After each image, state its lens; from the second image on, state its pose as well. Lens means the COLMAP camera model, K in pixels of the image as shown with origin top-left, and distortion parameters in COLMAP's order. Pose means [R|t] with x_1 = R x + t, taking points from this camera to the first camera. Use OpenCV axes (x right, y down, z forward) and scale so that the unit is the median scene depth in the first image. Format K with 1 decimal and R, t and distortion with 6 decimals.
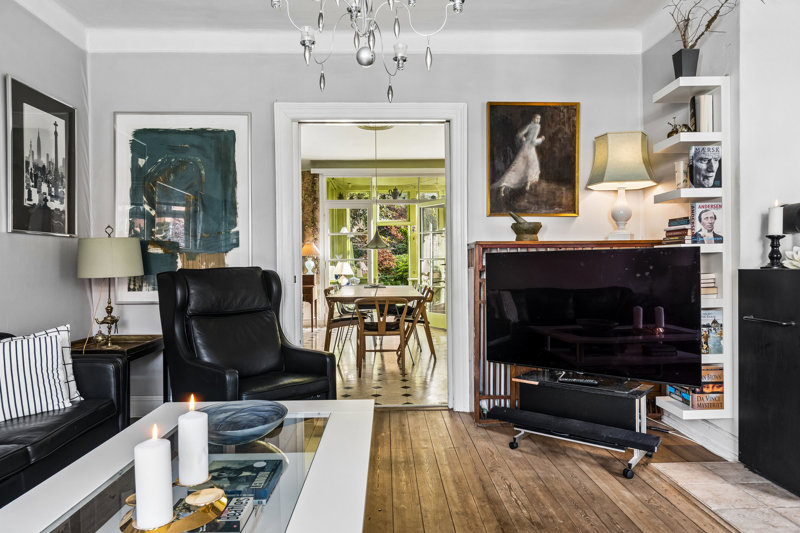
lens RADIAL K [[526.6, 0, 399.2], [0, 526.6, 263.3], [0, 0, 1]] dist [-0.008855, -0.004601]
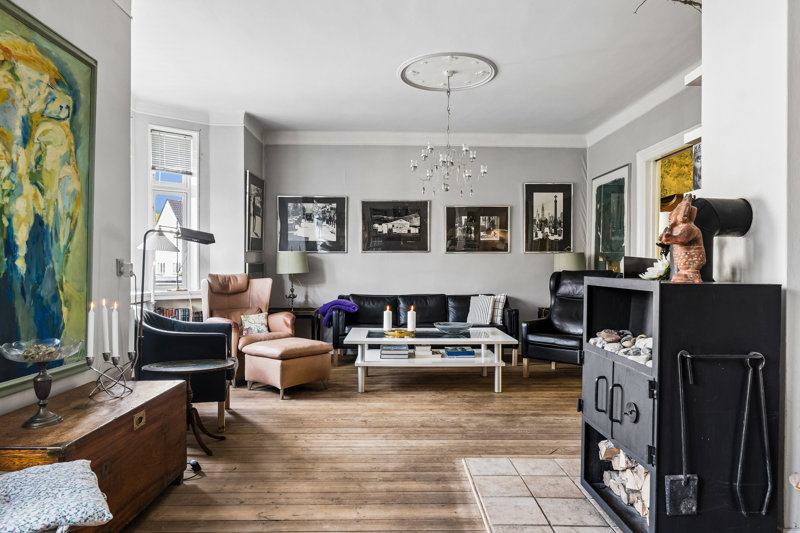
lens RADIAL K [[526.6, 0, 399.4], [0, 526.6, 268.9], [0, 0, 1]] dist [-0.008855, -0.004601]
pose [[-0.018512, 0.011469, -0.999763, 1.497784], [-0.006553, 0.999911, 0.011592, -0.012798], [0.999807, 0.006766, -0.018435, 0.499843]]
